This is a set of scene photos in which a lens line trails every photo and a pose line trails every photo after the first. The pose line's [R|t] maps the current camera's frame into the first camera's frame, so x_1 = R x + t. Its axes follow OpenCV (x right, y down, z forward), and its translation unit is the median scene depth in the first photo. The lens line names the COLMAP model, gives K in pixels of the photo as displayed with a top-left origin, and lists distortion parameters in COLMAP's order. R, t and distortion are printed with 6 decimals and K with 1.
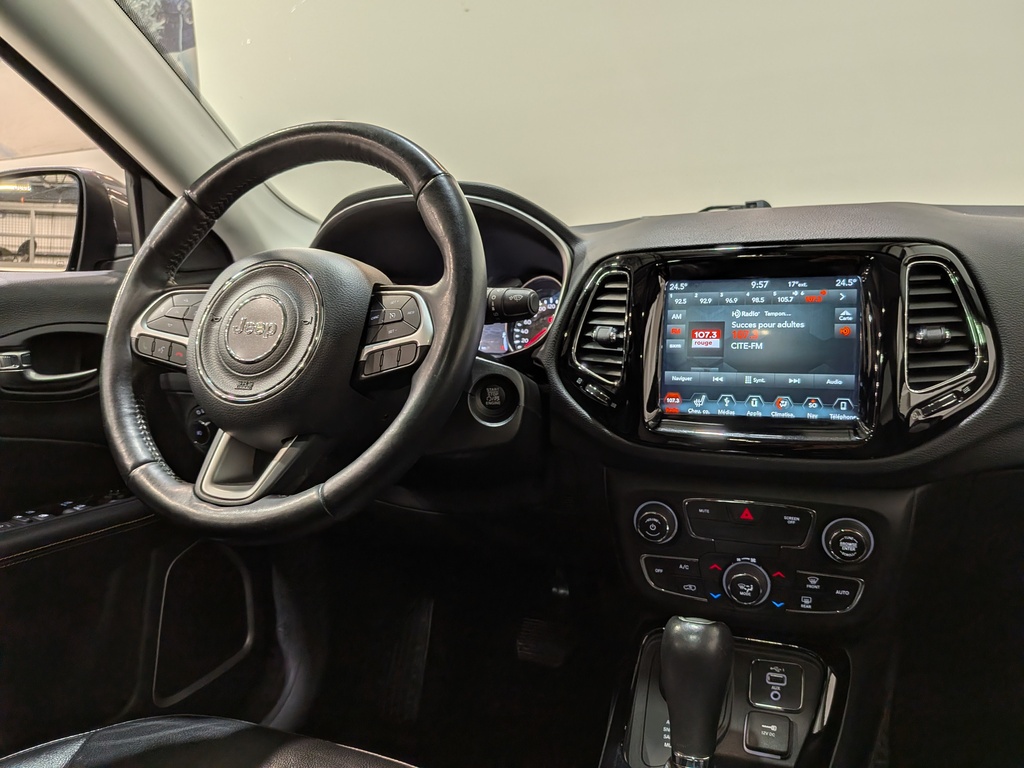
lens RADIAL K [[741.8, 0, 527.9], [0, 741.8, 383.9], [0, 0, 1]] dist [0.086790, -0.199924]
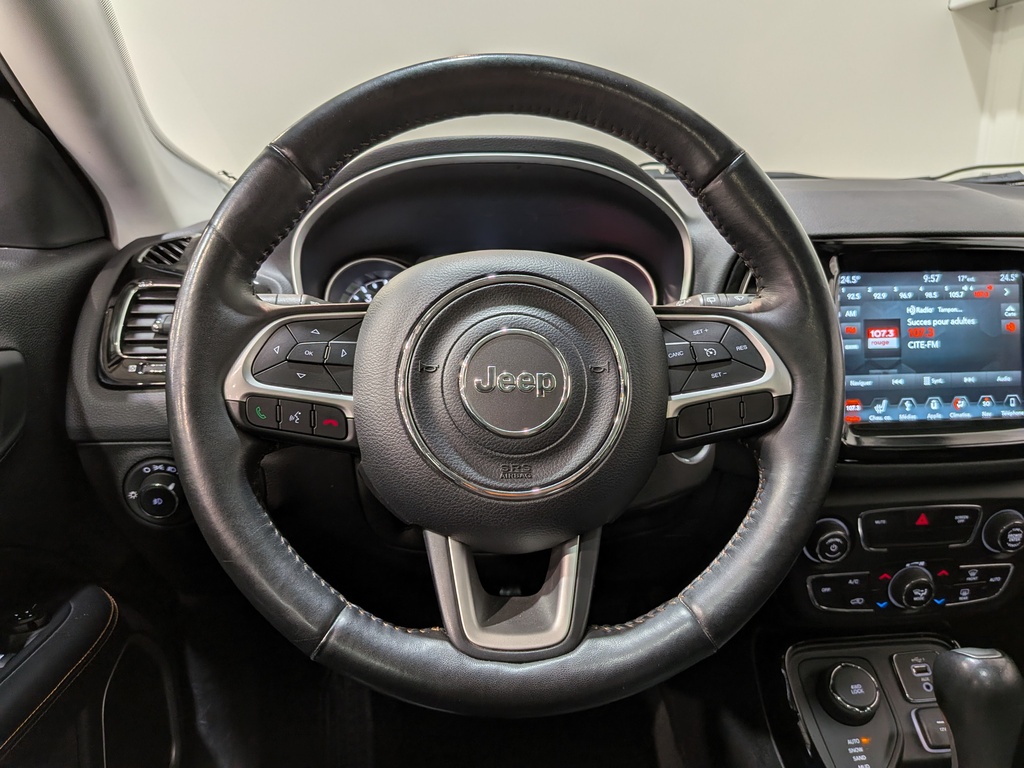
lens RADIAL K [[757.2, 0, 515.0], [0, 757.2, 377.1], [0, 0, 1]] dist [0.002369, -0.047946]
pose [[0.899793, -0.084960, 0.427966, -0.583180], [0.044083, 0.993542, 0.104554, -0.133436], [-0.434085, -0.075211, 0.897727, 0.371822]]
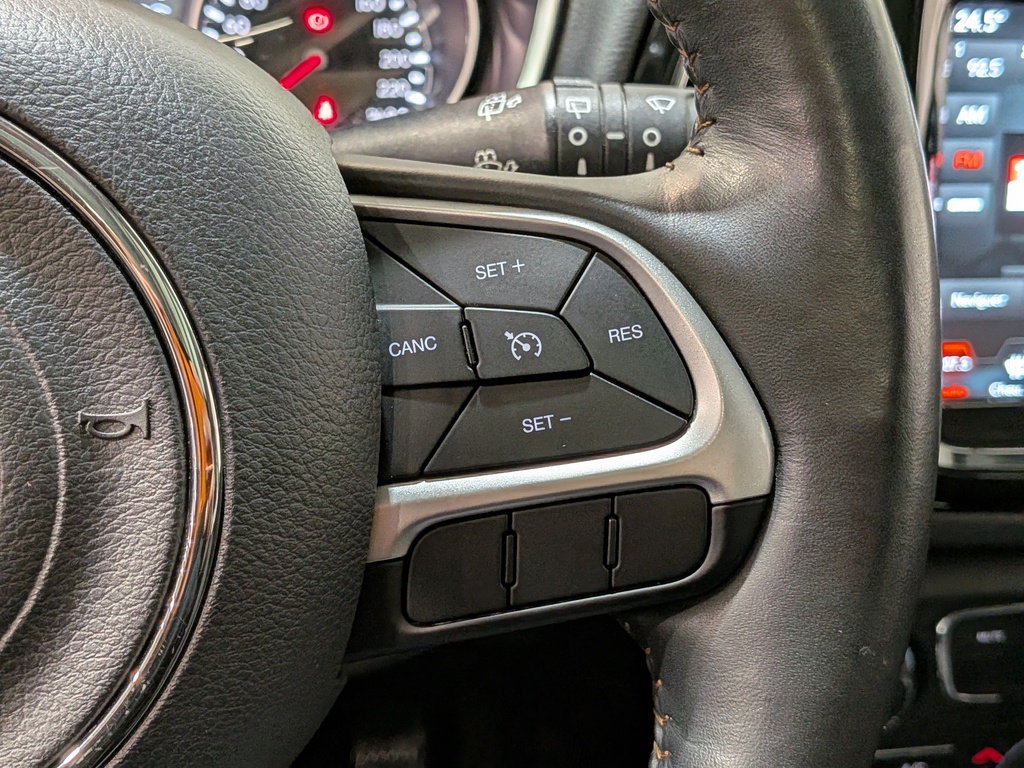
lens RADIAL K [[1517.3, 0, 528.2], [0, 1517.3, 368.3], [0, 0, 1]] dist [0.106252, -0.115253]
pose [[0.826963, -0.149955, 0.541891, -0.369580], [-0.018866, 0.955836, 0.293295, -0.188380], [-0.561940, -0.252767, 0.787612, 0.567986]]
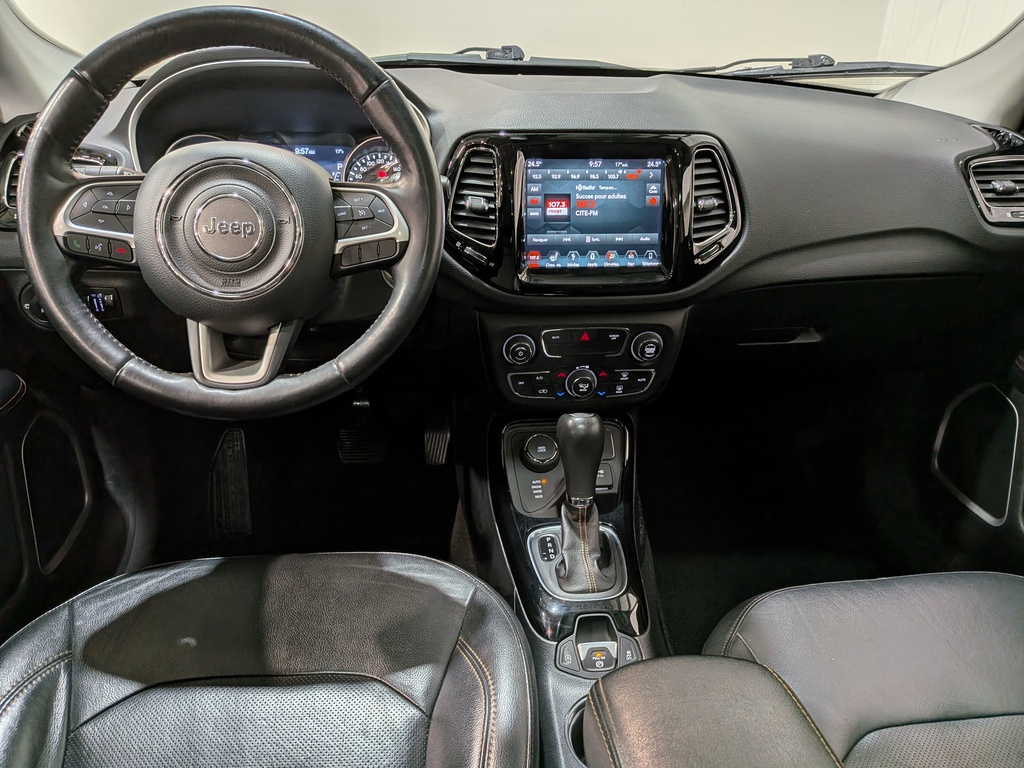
lens RADIAL K [[735.8, 0, 505.3], [0, 735.8, 394.5], [0, 0, 1]] dist [0.102408, -0.185122]
pose [[0.888625, -0.156176, 0.431224, -0.462726], [0.019864, 0.952459, 0.304018, -0.148835], [-0.458203, -0.261593, 0.849482, -0.145434]]
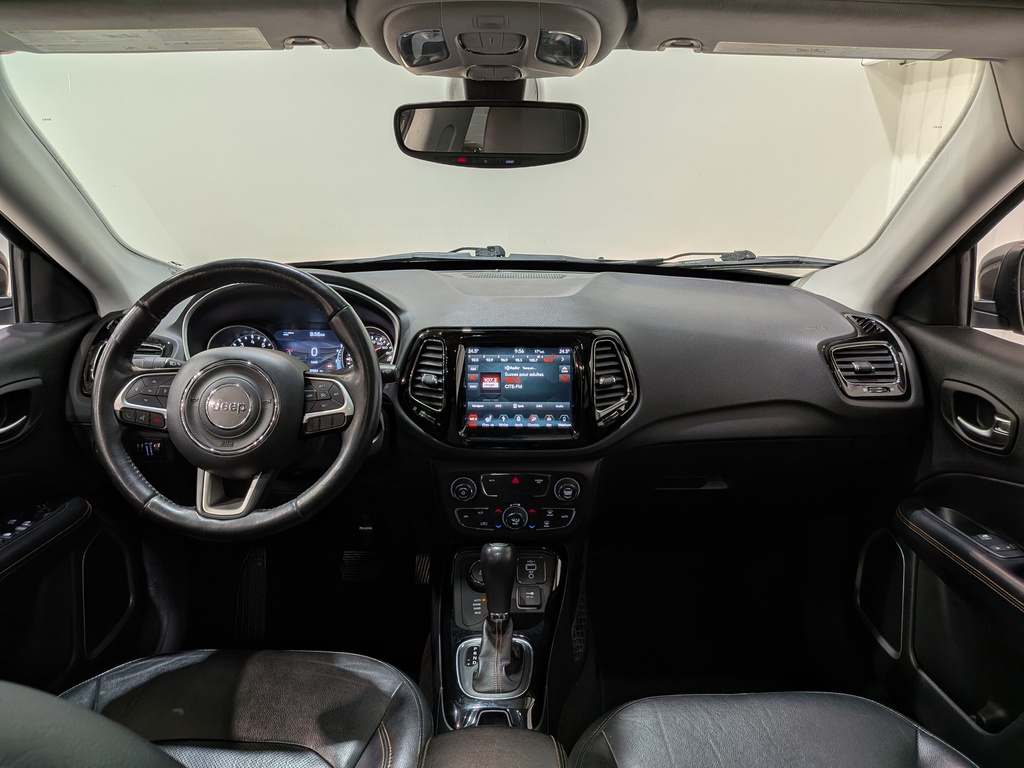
lens RADIAL K [[738.2, 0, 512.0], [0, 738.2, 384.0], [0, 0, 1]] dist [0.097697, -0.189103]
pose [[0.928863, -0.065910, 0.364513, -0.344102], [0.020112, 0.991565, 0.128042, -0.281221], [-0.369878, -0.111602, 0.922353, -0.601290]]
